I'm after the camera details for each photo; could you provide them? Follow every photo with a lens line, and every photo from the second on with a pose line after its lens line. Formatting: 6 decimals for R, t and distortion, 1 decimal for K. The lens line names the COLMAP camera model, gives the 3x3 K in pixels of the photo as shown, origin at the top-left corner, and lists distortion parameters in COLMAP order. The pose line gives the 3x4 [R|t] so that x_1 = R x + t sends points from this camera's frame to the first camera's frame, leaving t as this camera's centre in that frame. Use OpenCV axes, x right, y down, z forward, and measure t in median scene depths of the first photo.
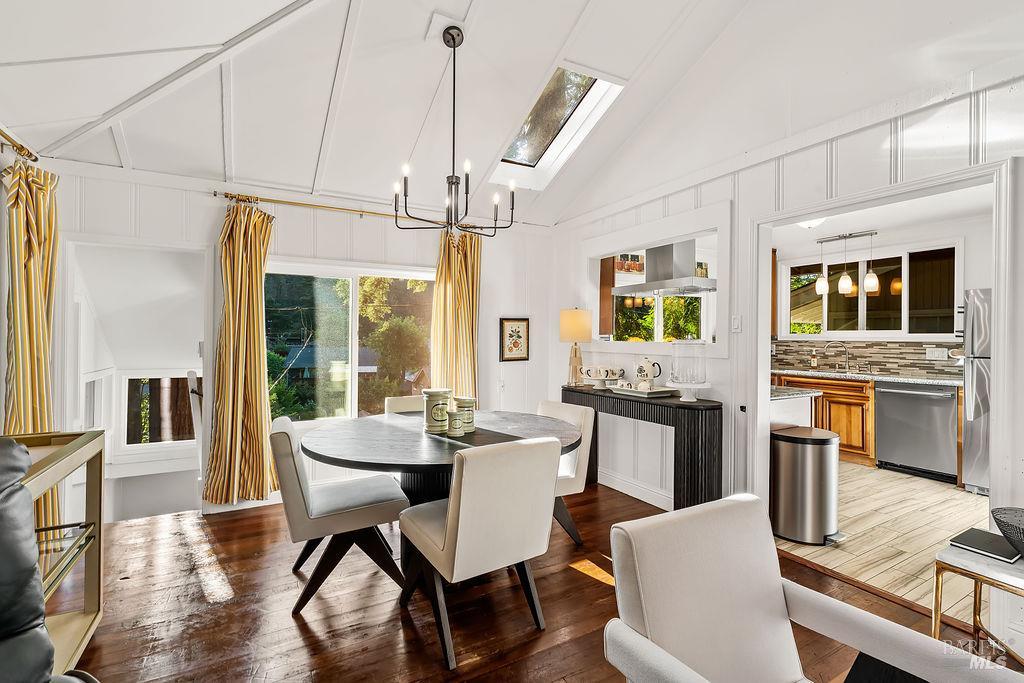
lens RADIAL K [[464.7, 0, 509.7], [0, 464.7, 334.5], [0, 0, 1]] dist [-0.002640, 0.000969]
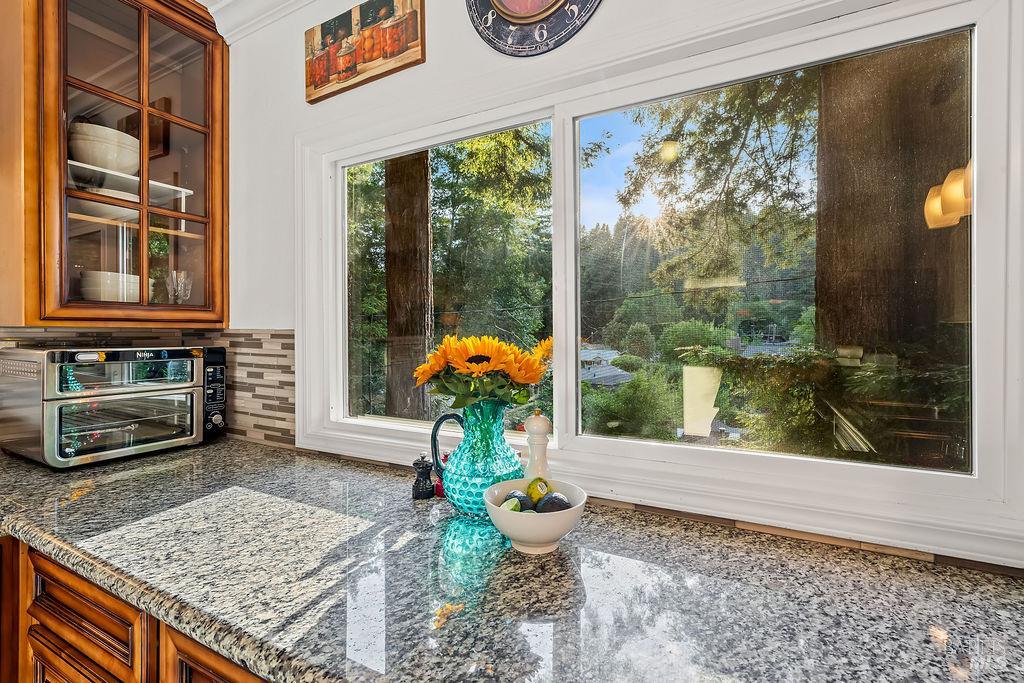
lens RADIAL K [[457.5, 0, 511.1], [0, 457.5, 335.8], [0, 0, 1]] dist [-0.013075, 0.005004]
pose [[0.537659, 0.000376, -0.843162, 0.600745], [0.007082, 0.999963, 0.004962, 0.006698], [0.843133, -0.008639, 0.537636, 1.099982]]
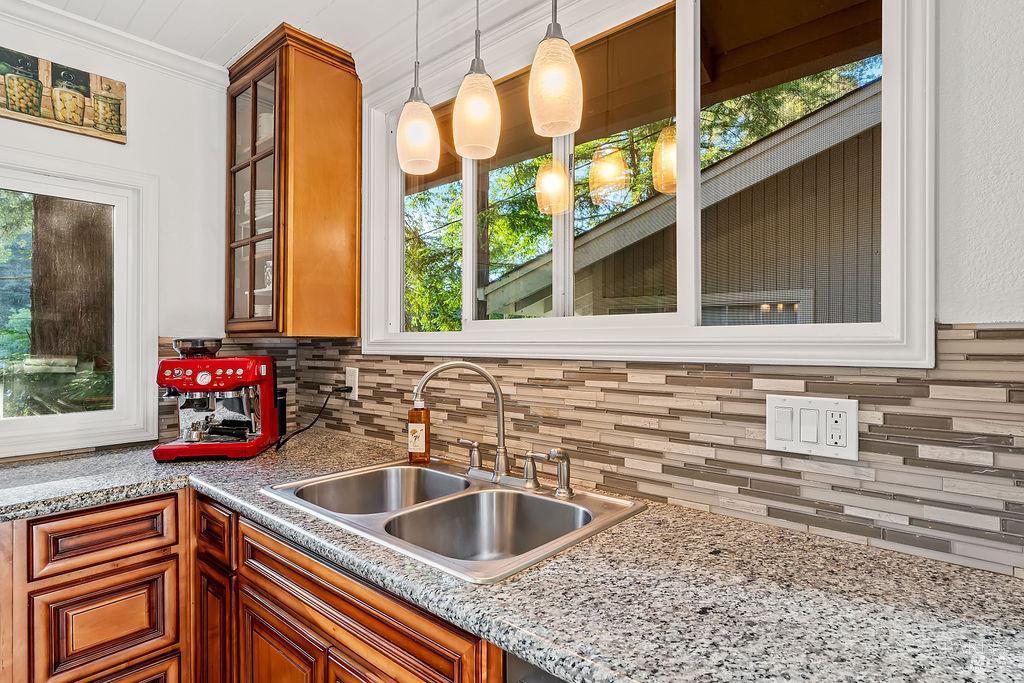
lens RADIAL K [[529.8, 0, 514.8], [0, 529.8, 339.7], [0, 0, 1]] dist [-0.010182, 0.001568]
pose [[0.945847, -0.004874, 0.324577, 0.721447], [0.004659, 0.999988, 0.001439, 0.004178], [-0.324581, 0.000151, 0.945858, 0.820368]]
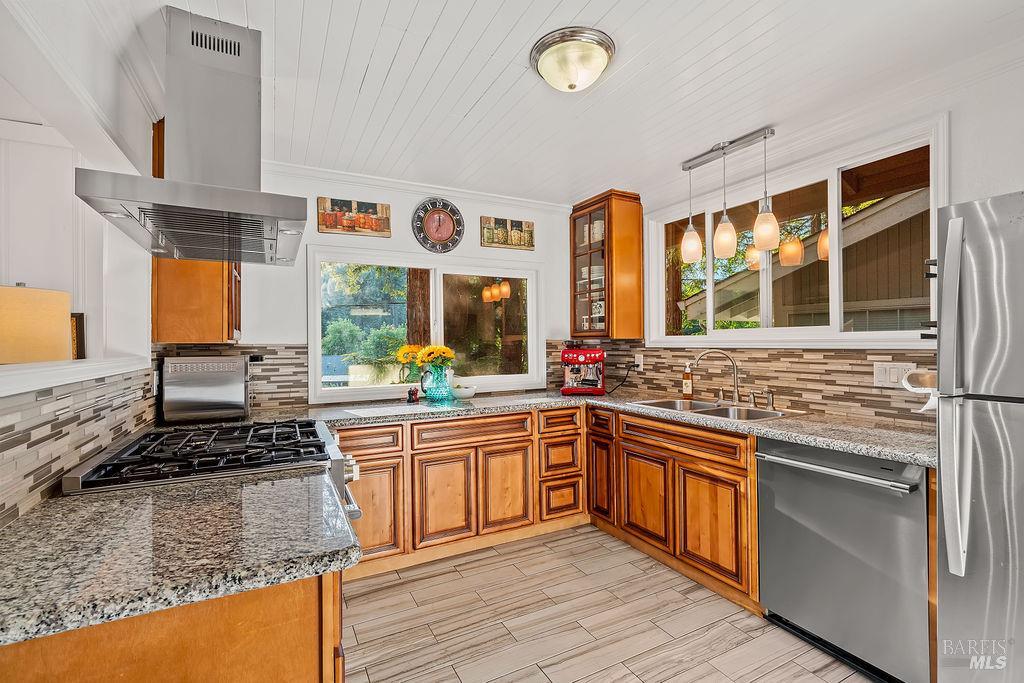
lens RADIAL K [[457.5, 0, 511.1], [0, 457.5, 335.8], [0, 0, 1]] dist [-0.013075, 0.005004]
pose [[0.999304, -0.014948, -0.034174, 0.548470], [0.014622, 0.999846, -0.009752, 0.001608], [0.034314, 0.009245, 0.999368, 0.526569]]
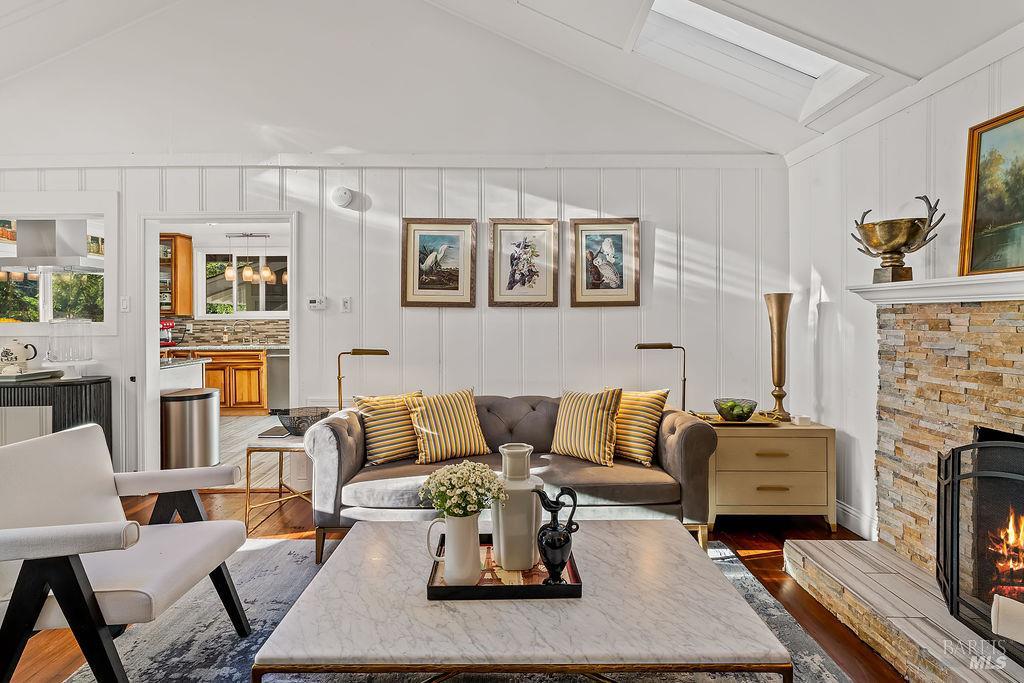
lens RADIAL K [[464.7, 0, 510.2], [0, 464.7, 319.9], [0, 0, 1]] dist [-0.002177, 0.001057]
pose [[0.481666, -0.014574, 0.876233, -0.029829], [0.006784, 0.999894, 0.012902, 0.004448], [-0.876328, -0.000270, 0.481714, -0.230770]]
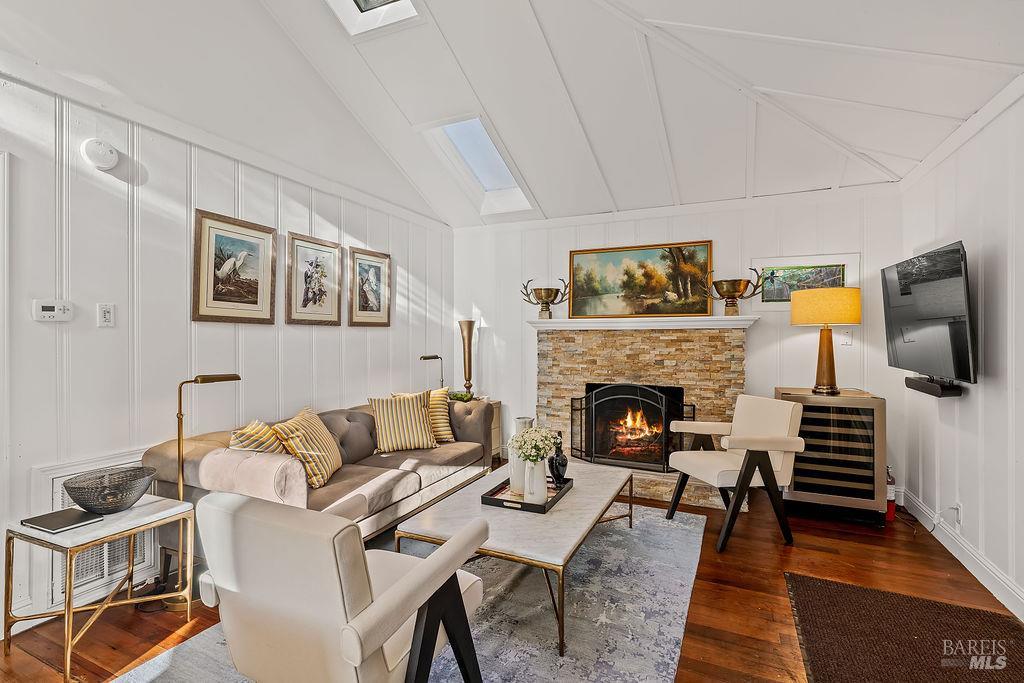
lens RADIAL K [[477.9, 0, 510.5], [0, 477.9, 334.4], [0, 0, 1]] dist [-0.000961, 0.001025]
pose [[-0.583339, -0.005815, 0.812208, -0.177082], [-0.005608, 0.999979, 0.003132, 0.004083], [-0.812209, -0.002728, -0.583360, 0.292842]]
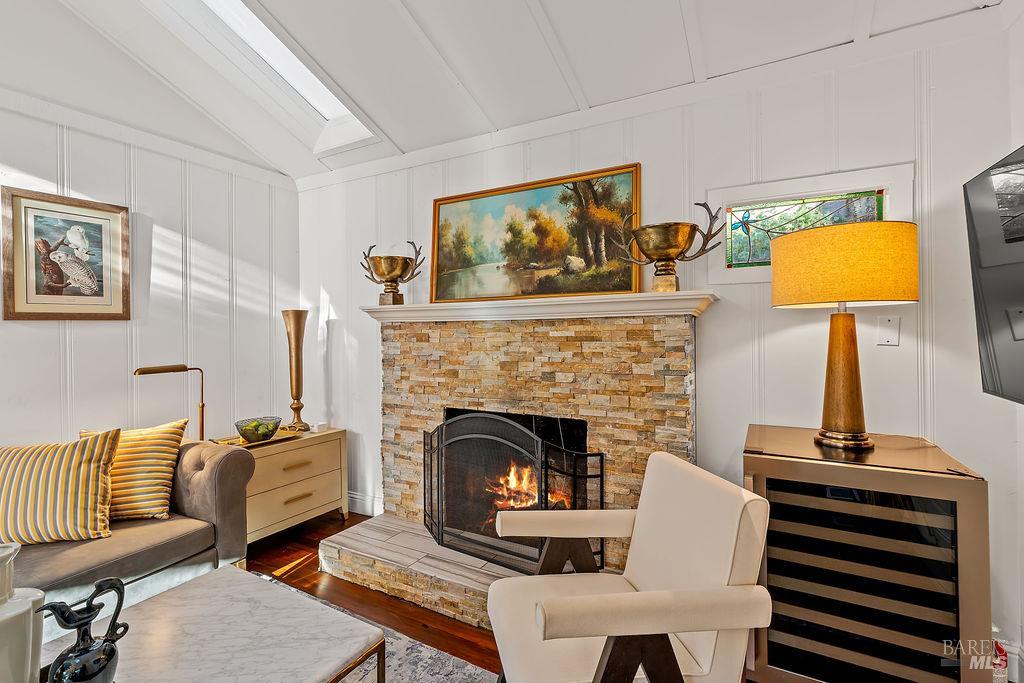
lens RADIAL K [[465.4, 0, 510.0], [0, 465.4, 328.5], [0, 0, 1]] dist [-0.007877, 0.005357]
pose [[-0.519778, -0.001002, 0.854301, -0.022781], [0.004374, 0.999983, 0.003835, 0.003837], [-0.854290, 0.005730, -0.519765, -0.159448]]
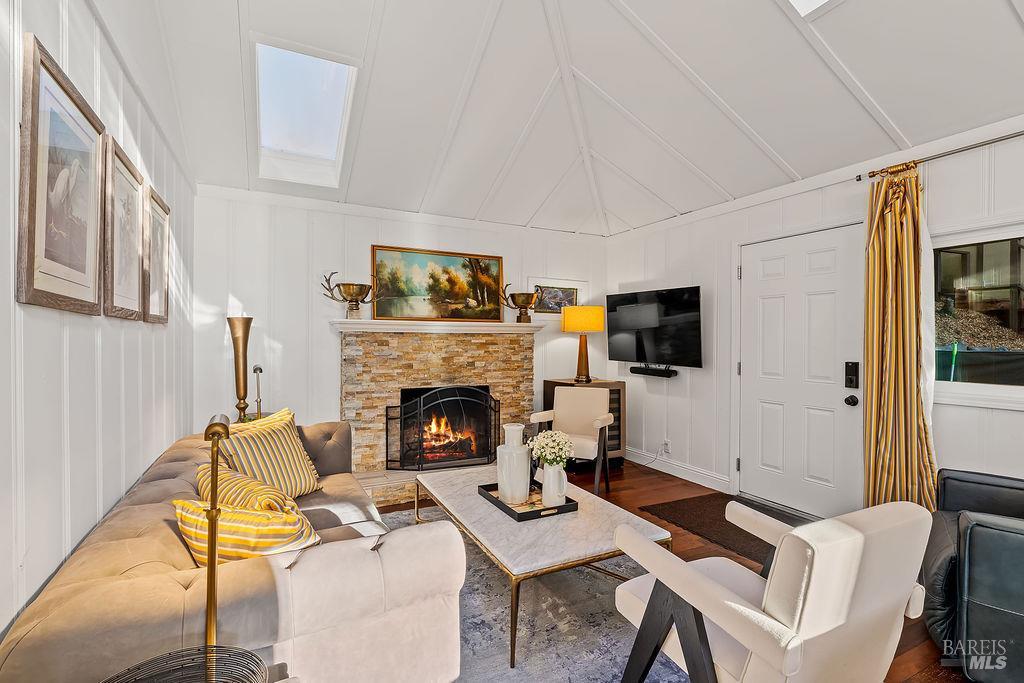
lens RADIAL K [[477.6, 0, 512.0], [0, 477.6, 341.5], [0, 0, 1]] dist [-0.002468, -0.000105]
pose [[-0.998945, -0.014958, 0.043428, 0.265303], [-0.014720, 0.999875, 0.005786, 0.005753], [-0.043509, 0.005140, -0.999040, 0.503554]]
